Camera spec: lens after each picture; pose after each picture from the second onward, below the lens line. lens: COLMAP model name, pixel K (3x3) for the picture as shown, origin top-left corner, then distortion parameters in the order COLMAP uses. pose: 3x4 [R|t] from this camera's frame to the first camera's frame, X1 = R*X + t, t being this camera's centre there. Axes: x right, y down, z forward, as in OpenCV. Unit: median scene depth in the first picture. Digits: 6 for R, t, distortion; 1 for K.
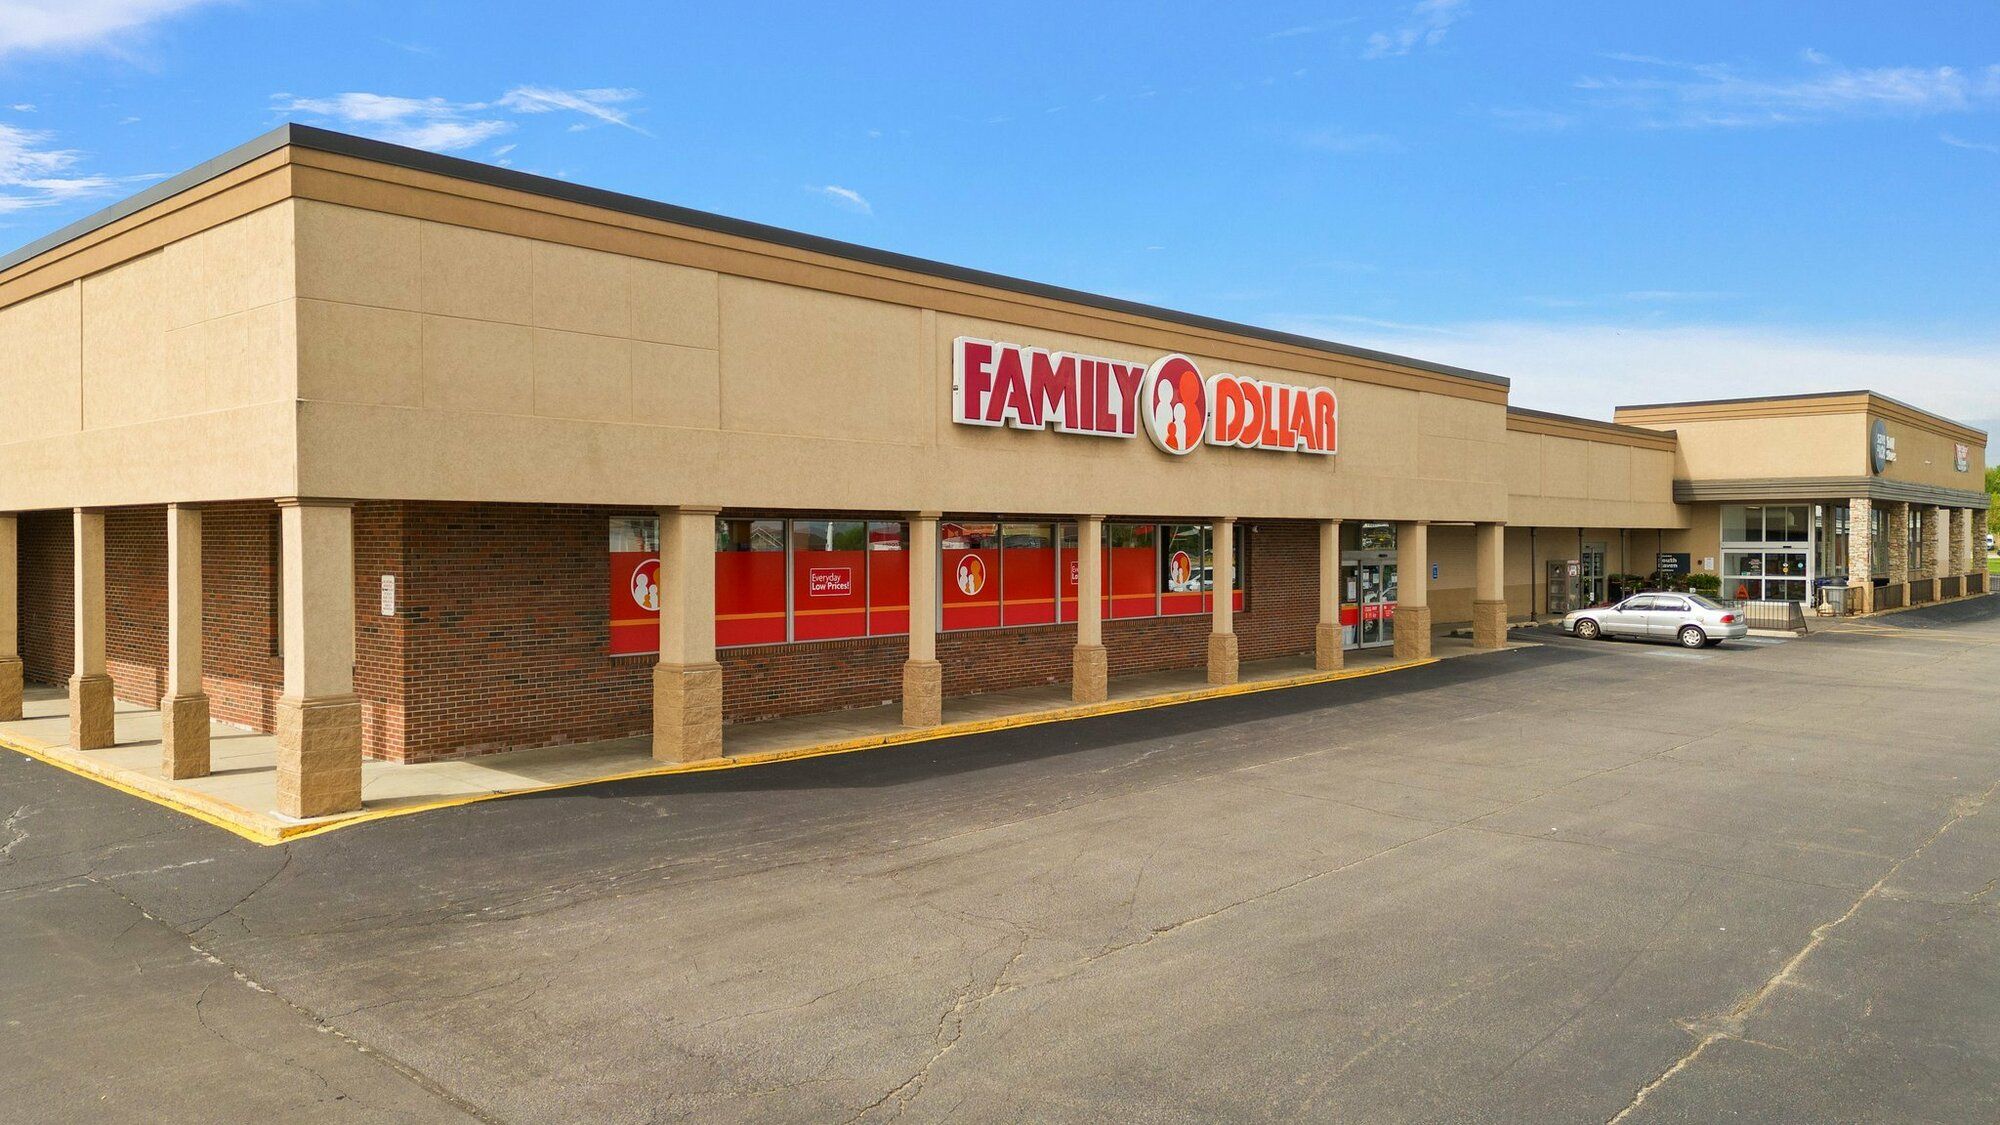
lens RADIAL K [[1403.7, 0, 1000.0], [0, 1403.7, 562.5], [0, 0, 1]] dist [0.105058, -0.118433]
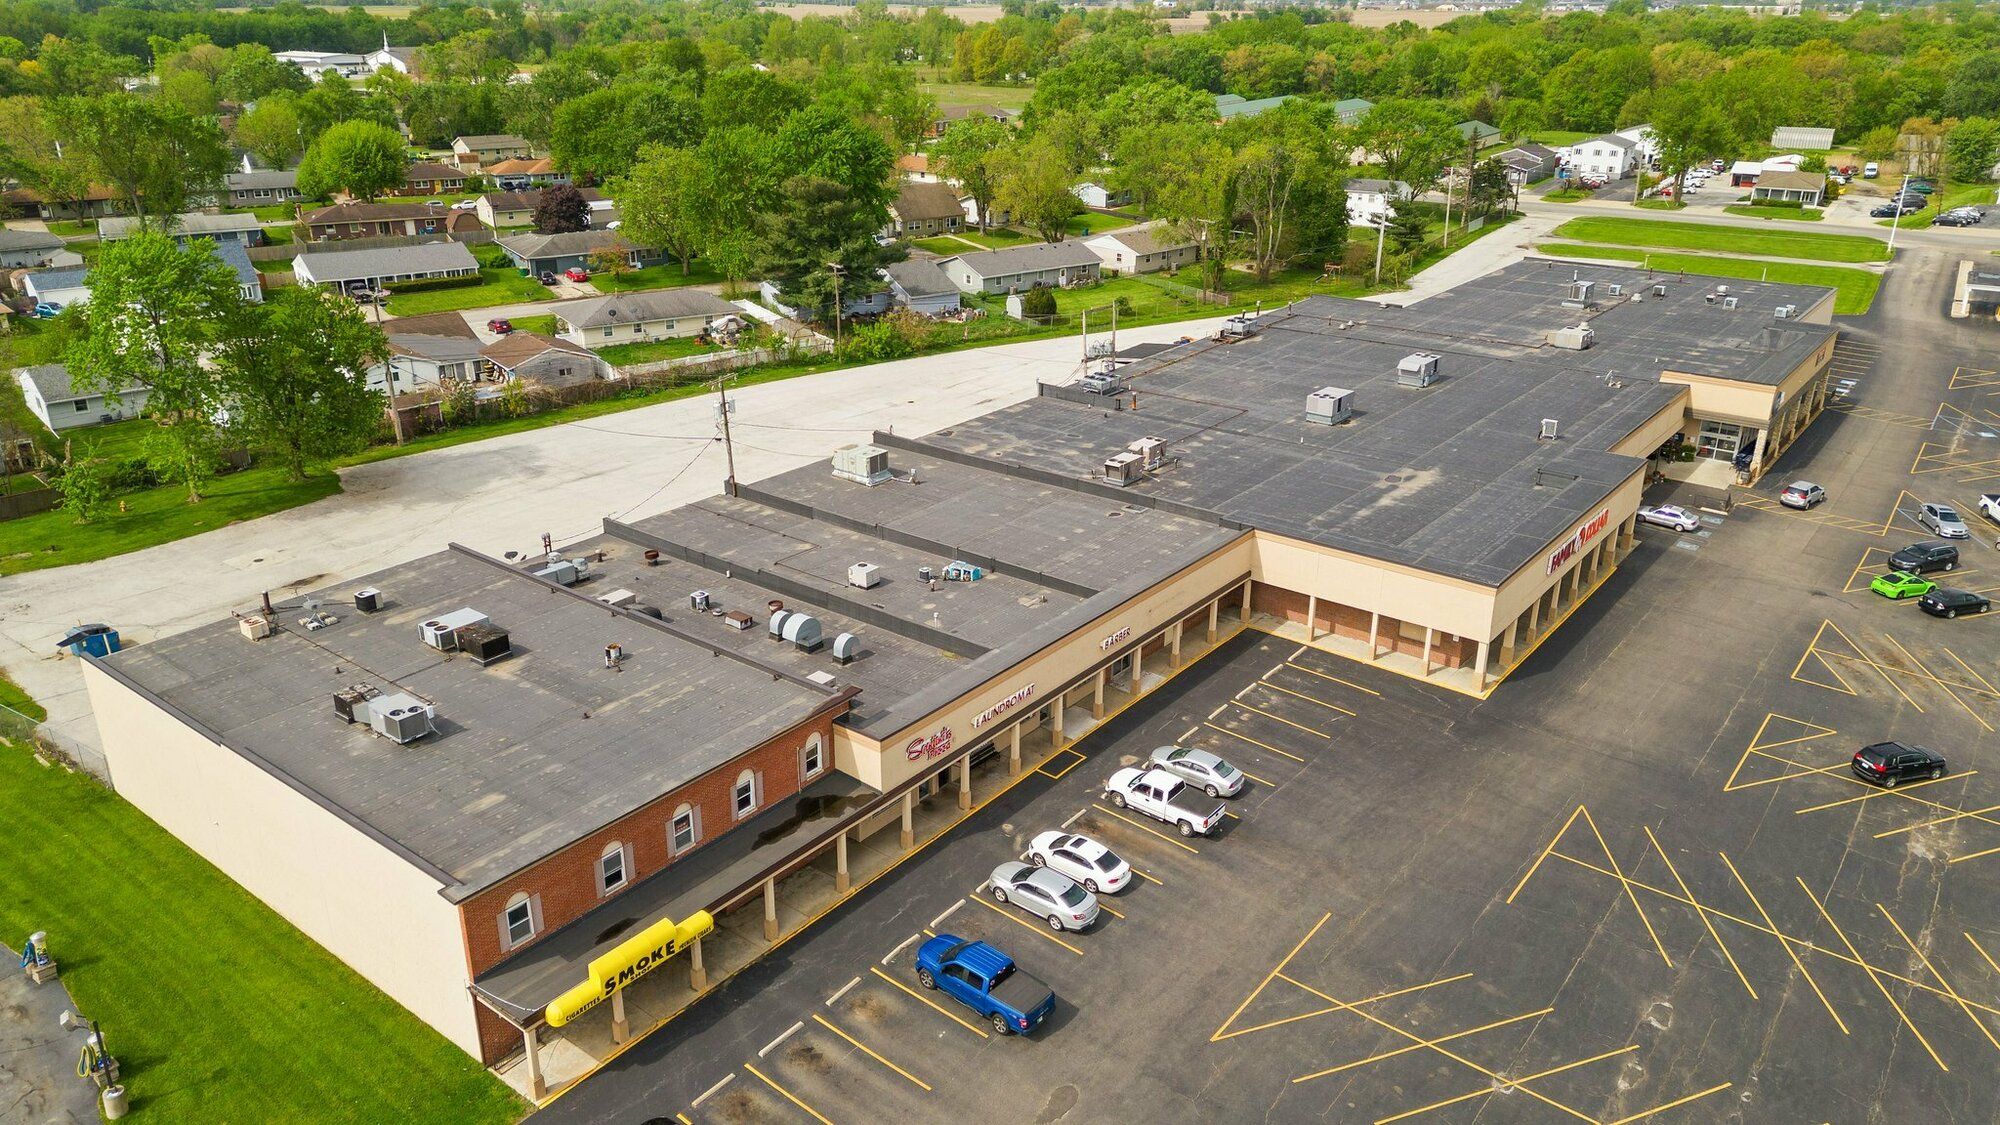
lens RADIAL K [[1374.8, 0, 1000.0], [0, 1374.8, 562.5], [0, 0, 1]] dist [0.102948, -0.122544]
pose [[0.998018, -0.019858, 0.059708, -0.726386], [-0.003080, 0.932339, 0.361571, -0.621104], [-0.062848, -0.361039, 0.930431, -1.044269]]
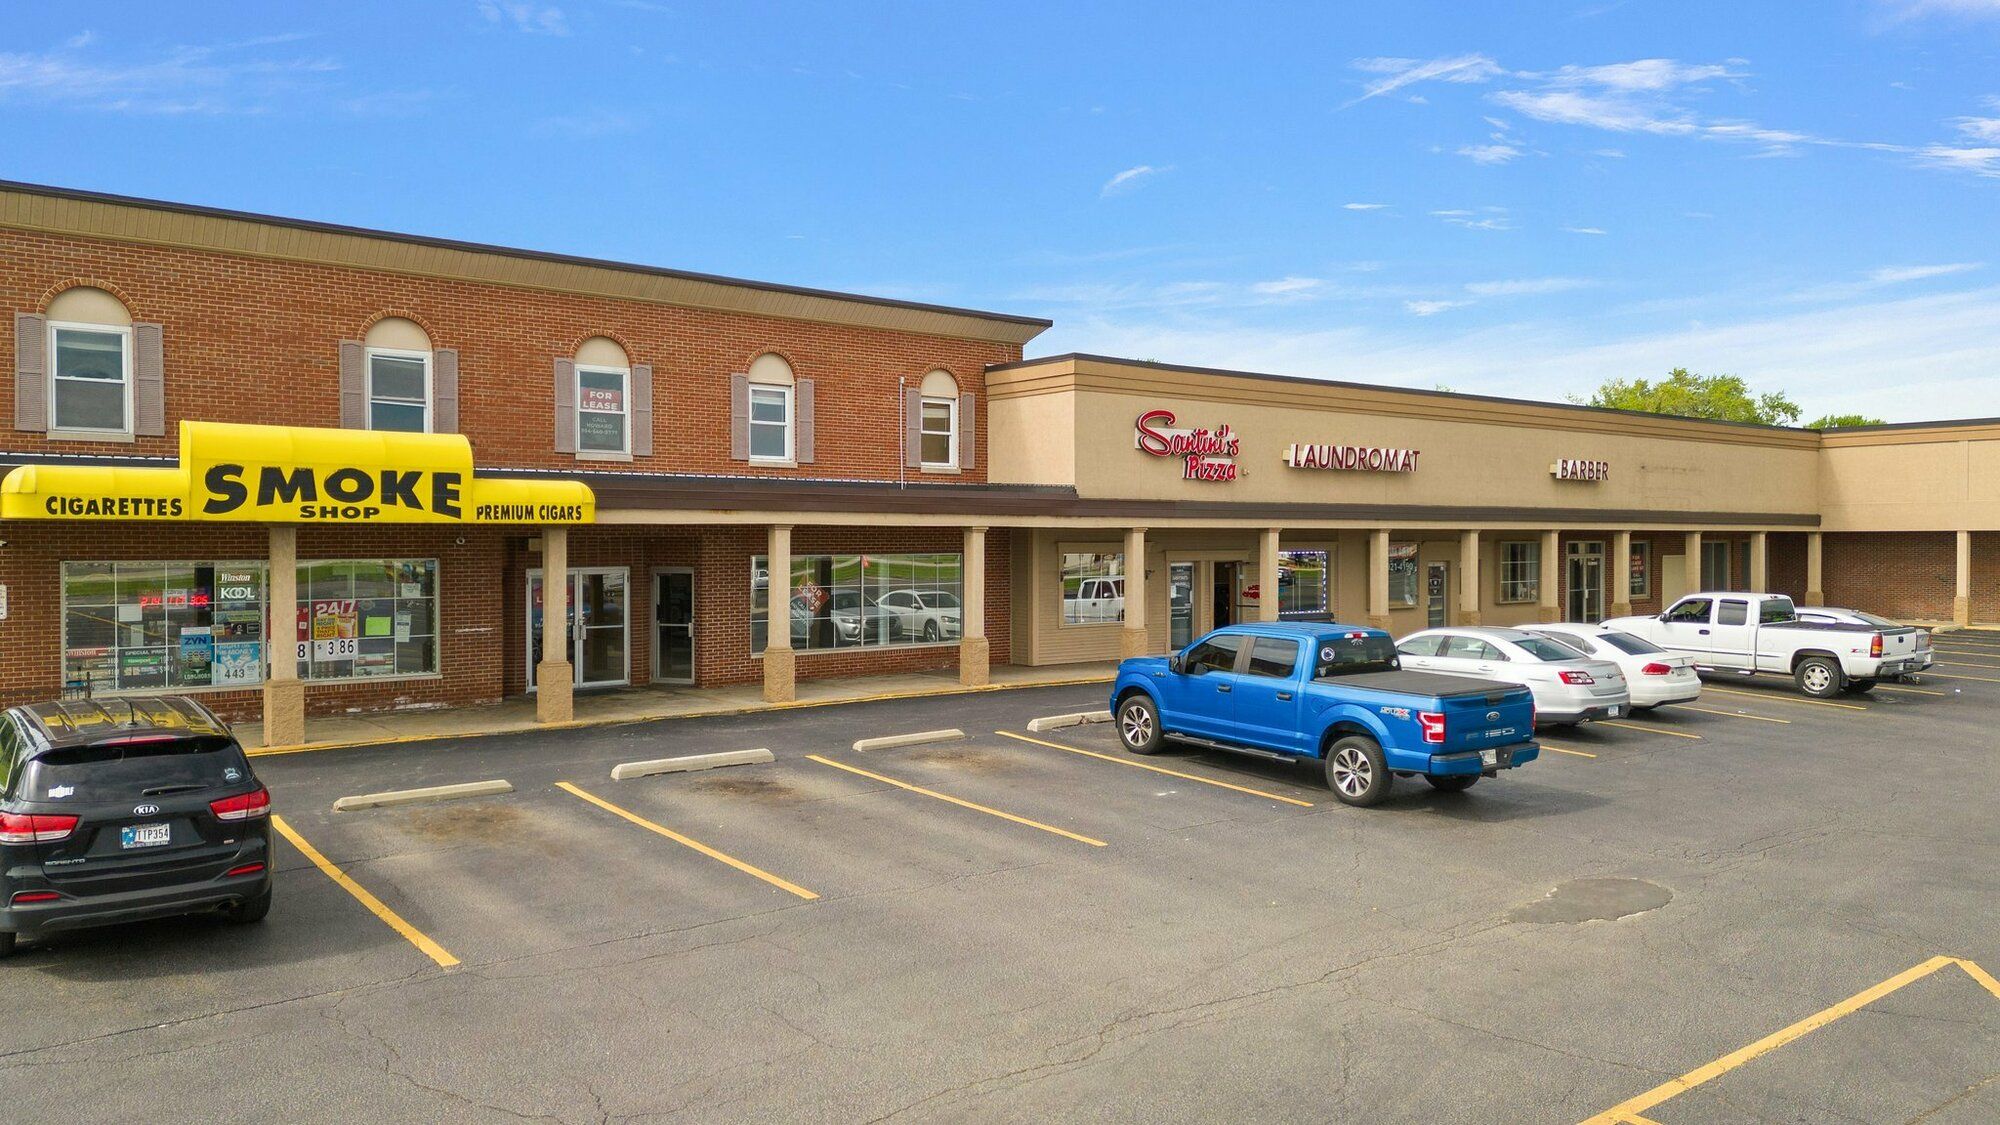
lens RADIAL K [[1403.7, 0, 1000.0], [0, 1403.7, 562.5], [0, 0, 1]] dist [0.105058, -0.118433]
pose [[0.985013, 0.004312, -0.172424, -0.696478], [-0.003775, 0.999987, 0.003439, 0.004413], [0.172437, -0.002737, 0.985017, -0.559607]]
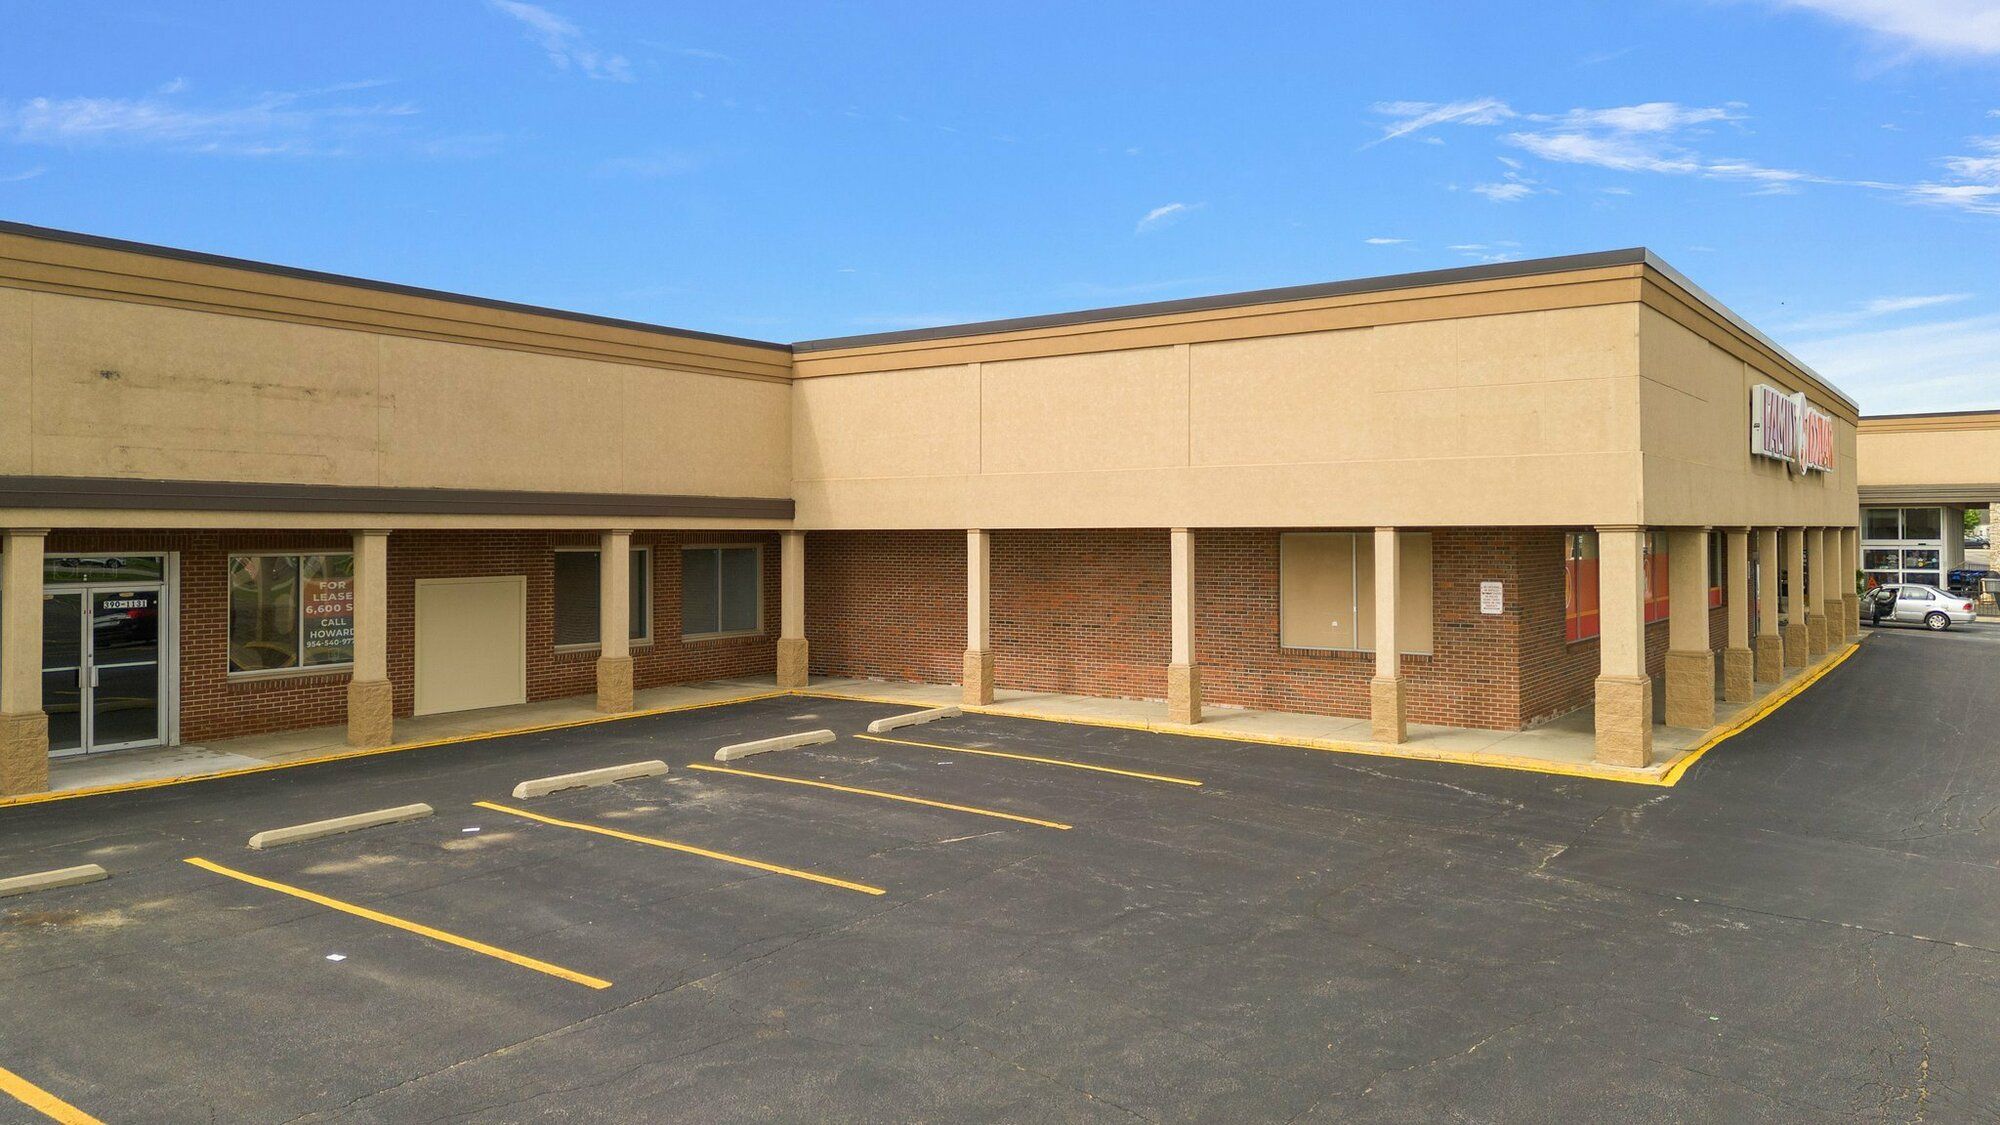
lens RADIAL K [[1403.7, 0, 1000.0], [0, 1403.7, 562.5], [0, 0, 1]] dist [0.105058, -0.118433]
pose [[0.993792, -0.003644, 0.111198, -0.318000], [0.002951, 0.999975, 0.006396, -0.005734], [-0.111219, -0.006028, 0.993778, -0.065387]]
